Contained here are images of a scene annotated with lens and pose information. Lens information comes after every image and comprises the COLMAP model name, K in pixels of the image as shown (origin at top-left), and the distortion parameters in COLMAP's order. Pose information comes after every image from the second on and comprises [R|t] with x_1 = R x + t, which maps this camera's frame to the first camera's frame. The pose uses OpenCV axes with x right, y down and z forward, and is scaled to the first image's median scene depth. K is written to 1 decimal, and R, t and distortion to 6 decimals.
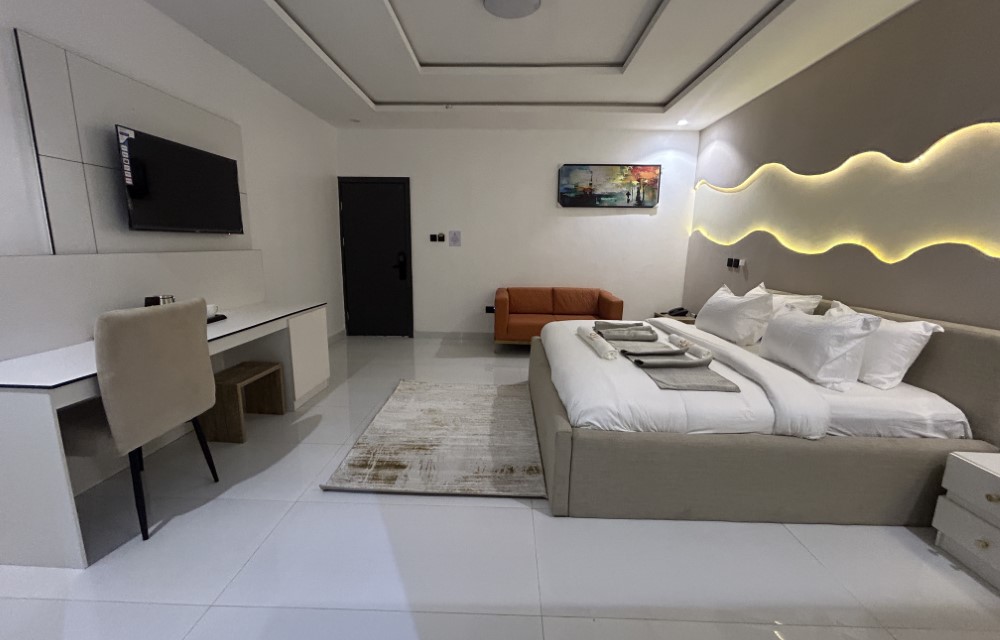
lens RADIAL K [[401.9, 0, 500.0], [0, 401.9, 320.0], [0, 0, 1]] dist [-0.000834, -0.000197]
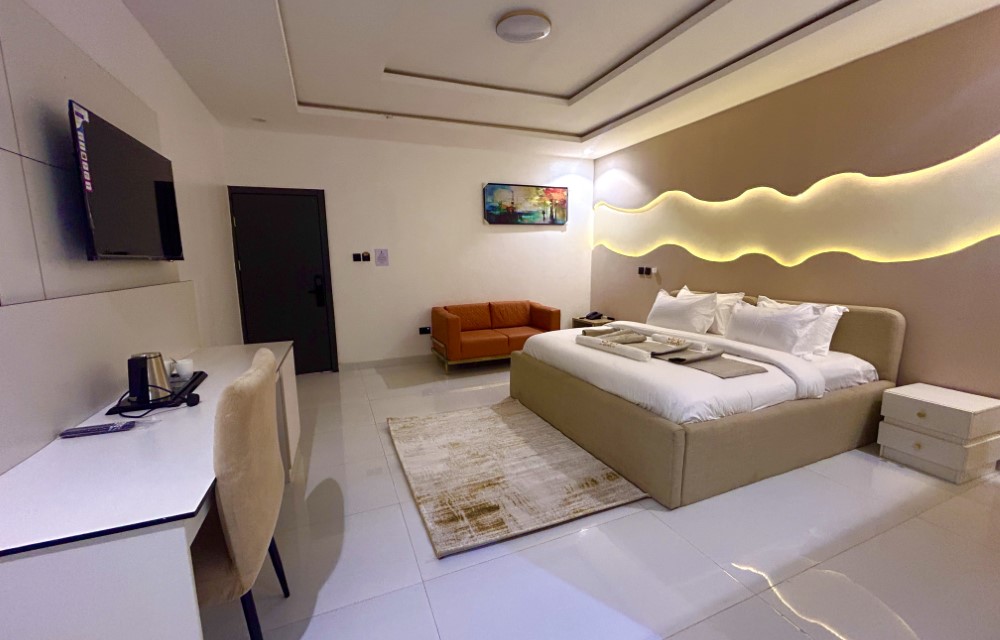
lens RADIAL K [[401.9, 0, 500.0], [0, 401.9, 320.0], [0, 0, 1]] dist [-0.000834, -0.000197]
pose [[0.912003, -0.090946, 0.399975, -0.414143], [0.104914, 0.994395, -0.013117, -0.034407], [-0.396540, 0.053926, 0.916432, 0.099759]]
